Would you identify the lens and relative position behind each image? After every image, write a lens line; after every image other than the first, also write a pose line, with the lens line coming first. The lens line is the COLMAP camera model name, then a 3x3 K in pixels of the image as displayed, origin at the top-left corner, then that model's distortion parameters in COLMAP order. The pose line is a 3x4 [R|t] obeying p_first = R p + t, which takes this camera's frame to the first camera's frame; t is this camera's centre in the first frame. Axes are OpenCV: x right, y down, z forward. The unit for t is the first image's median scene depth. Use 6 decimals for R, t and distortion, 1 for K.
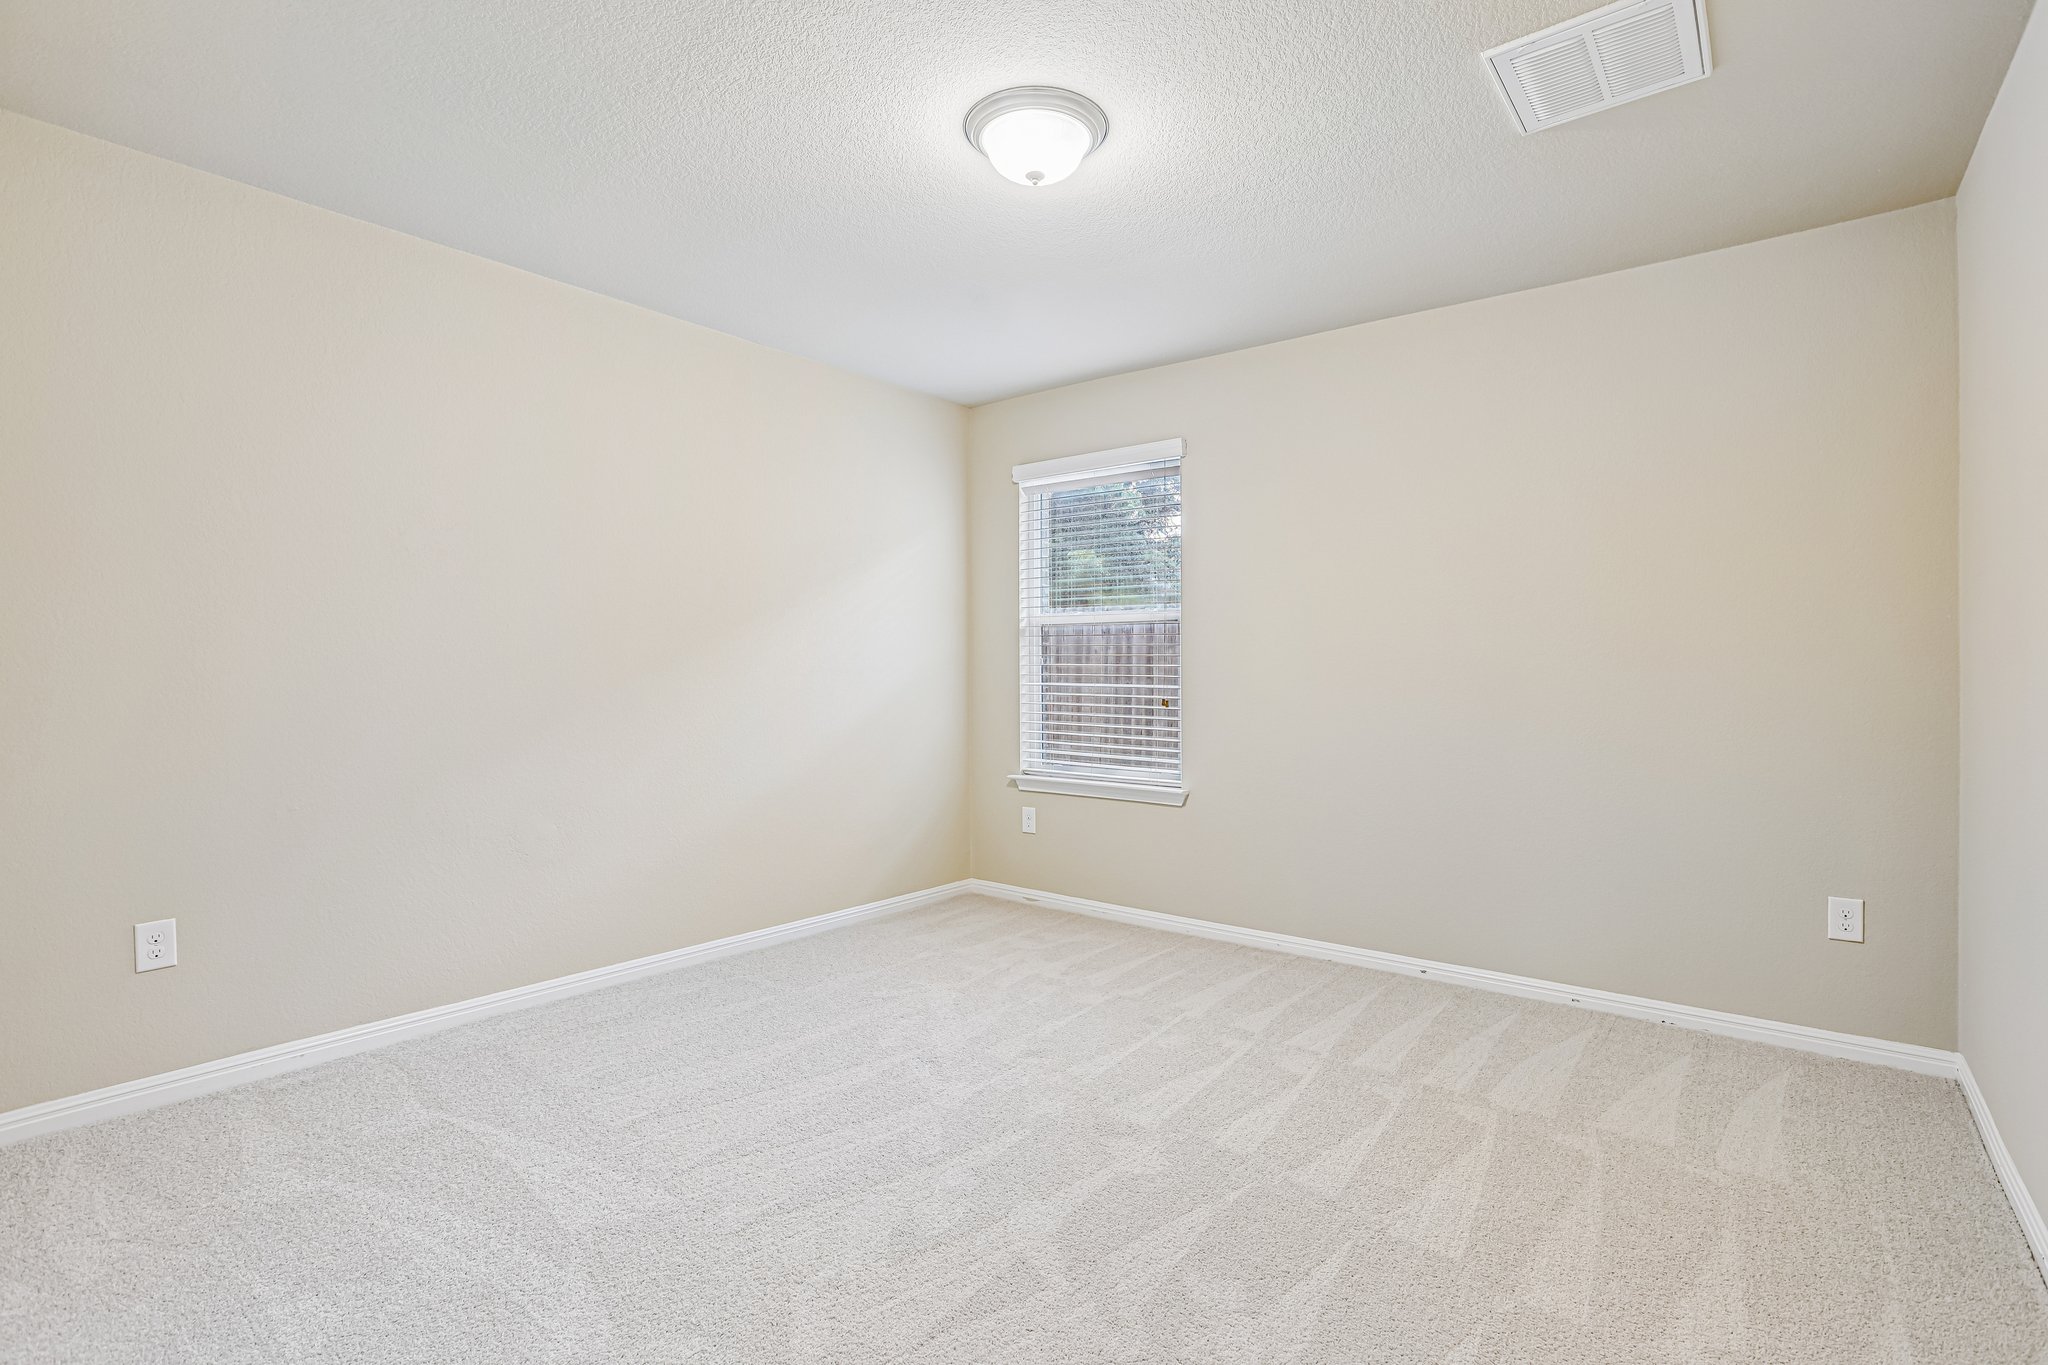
lens RADIAL K [[967.6, 0, 1031.6], [0, 967.6, 670.8], [0, 0, 1]] dist [-0.003274, -0.000419]
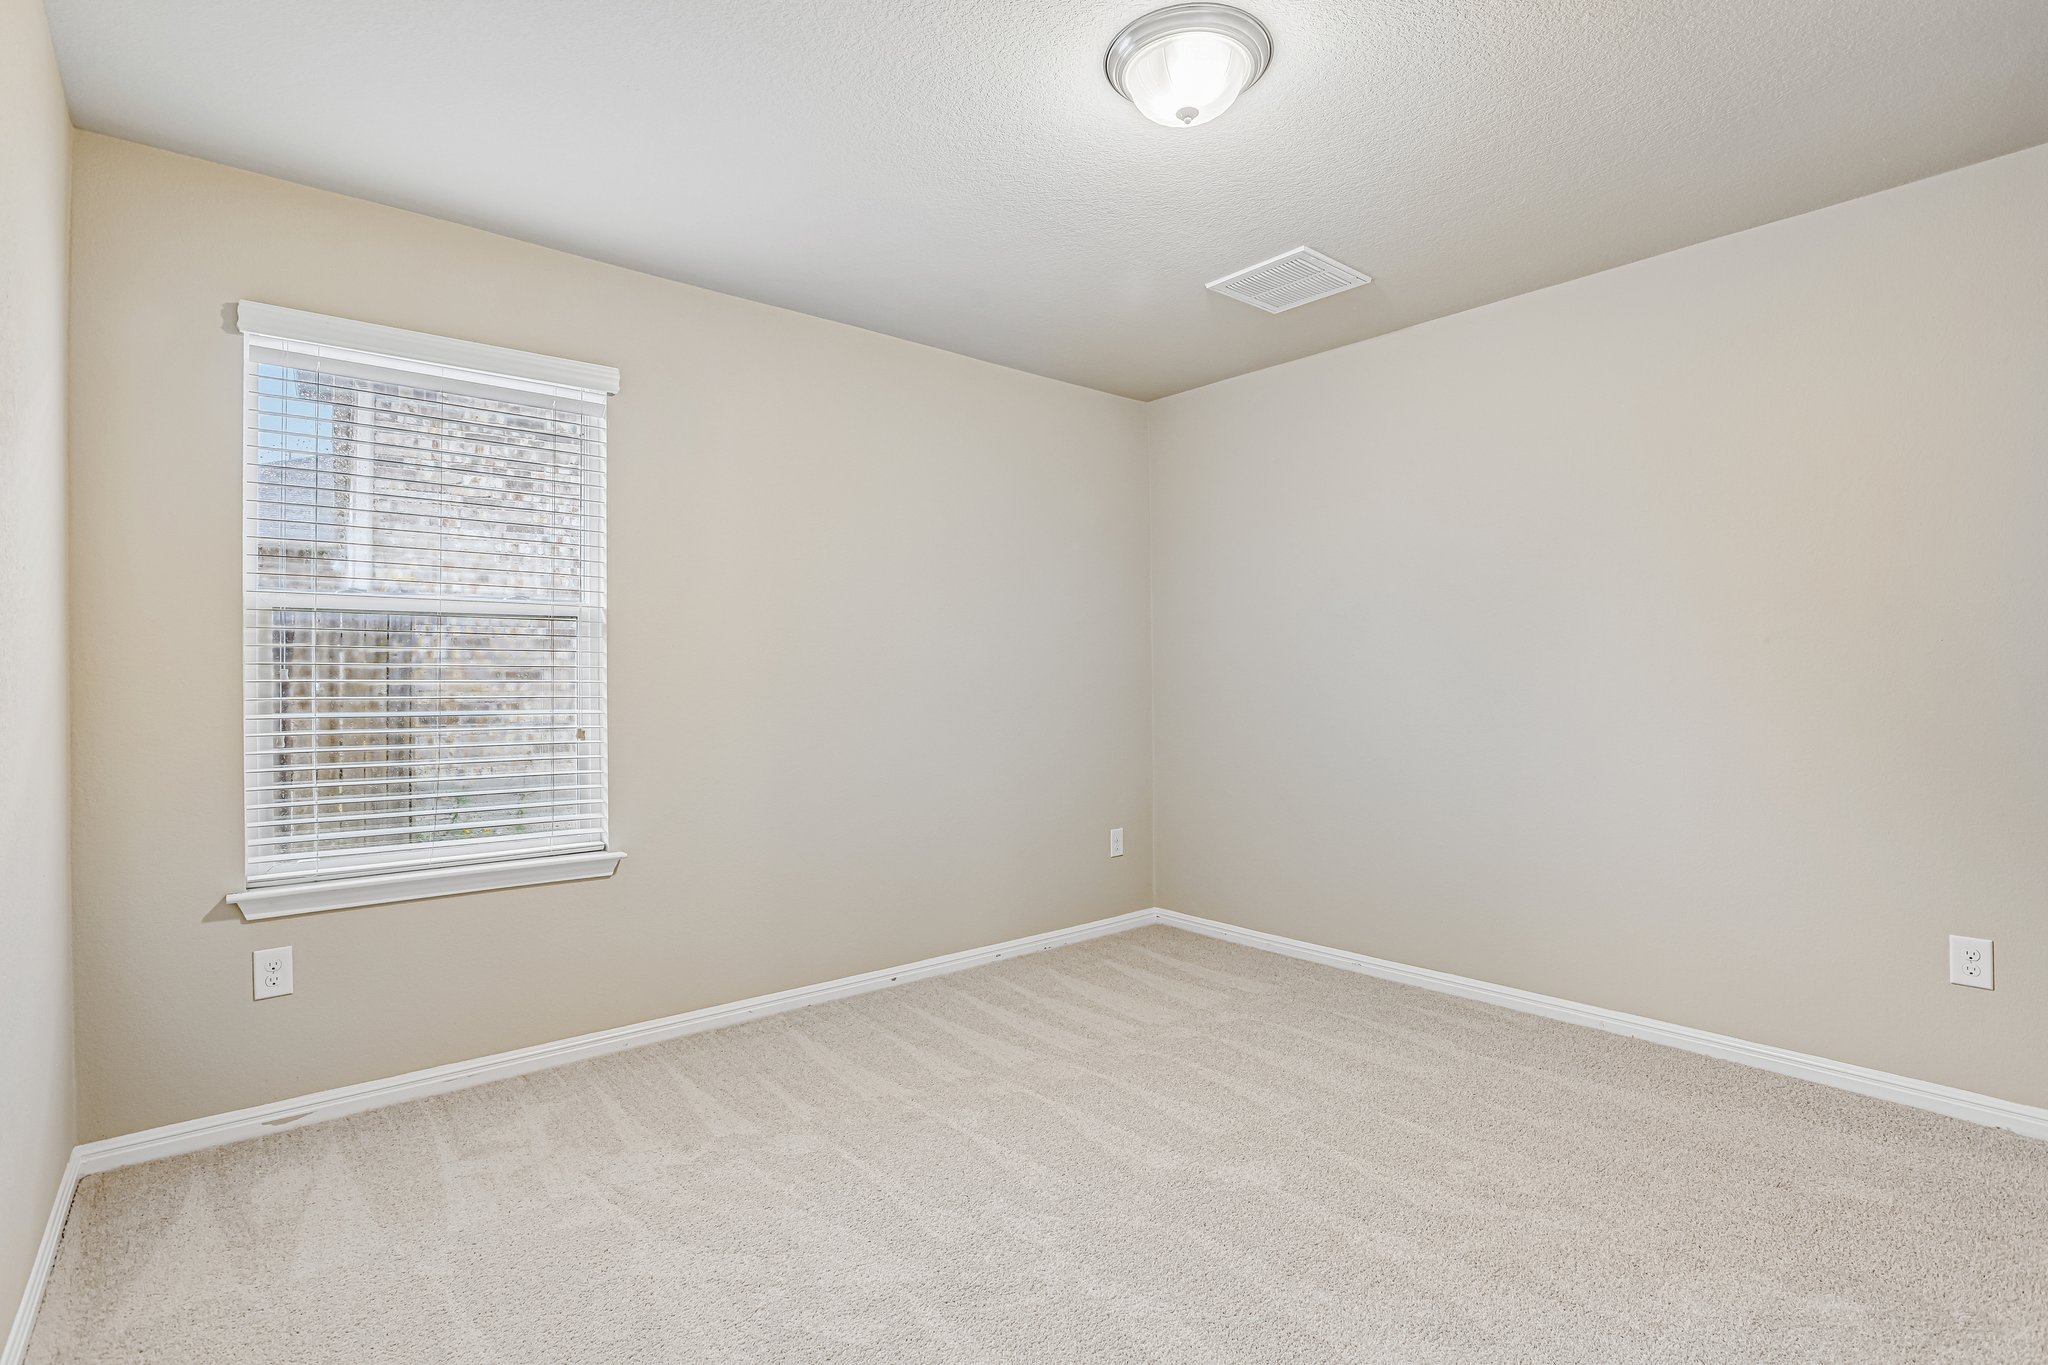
lens RADIAL K [[967.6, 0, 1031.6], [0, 967.6, 670.8], [0, 0, 1]] dist [-0.003274, -0.000419]
pose [[0.208276, 0.011827, 0.977999, -0.648009], [0.005756, 0.999895, -0.013317, -0.002511], [-0.978053, 0.008403, 0.208186, 0.719942]]
